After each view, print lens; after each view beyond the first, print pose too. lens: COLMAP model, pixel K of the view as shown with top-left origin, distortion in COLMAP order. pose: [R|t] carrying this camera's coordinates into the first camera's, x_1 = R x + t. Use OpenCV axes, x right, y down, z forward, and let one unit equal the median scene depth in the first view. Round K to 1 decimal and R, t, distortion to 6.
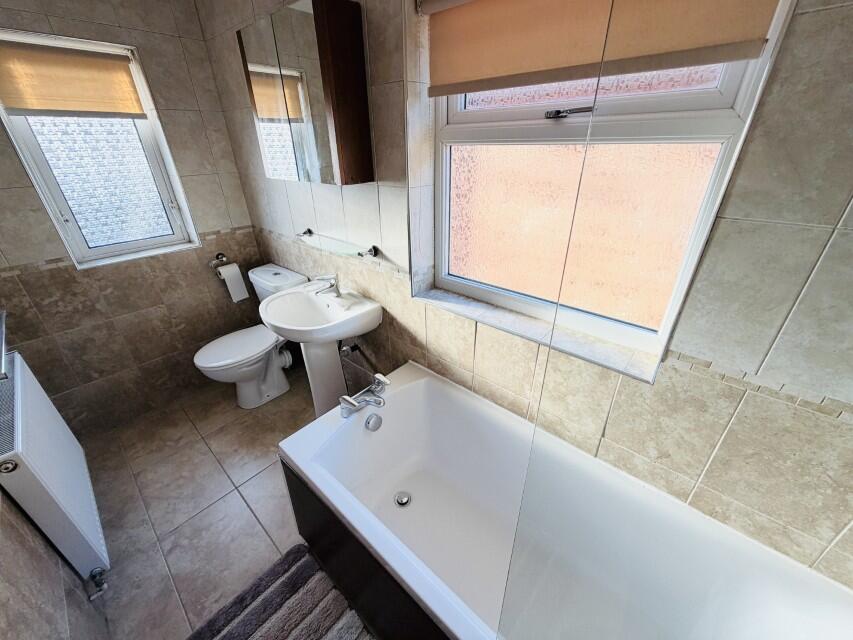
lens RADIAL K [[336.9, 0, 421.5], [0, 336.9, 316.8], [0, 0, 1]] dist [-0.000789, 0.000132]
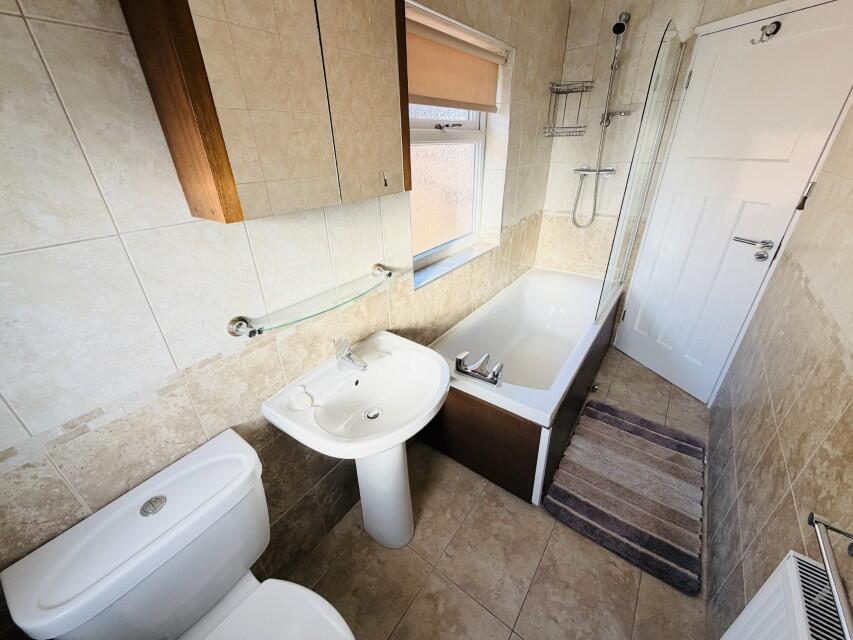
lens RADIAL K [[336.9, 0, 421.5], [0, 336.9, 316.8], [0, 0, 1]] dist [-0.000789, 0.000132]
pose [[-0.087099, -0.441403, 0.893072, -1.153523], [0.479490, 0.767229, 0.425968, -0.499101], [-0.873214, 0.465321, 0.144823, 1.008675]]
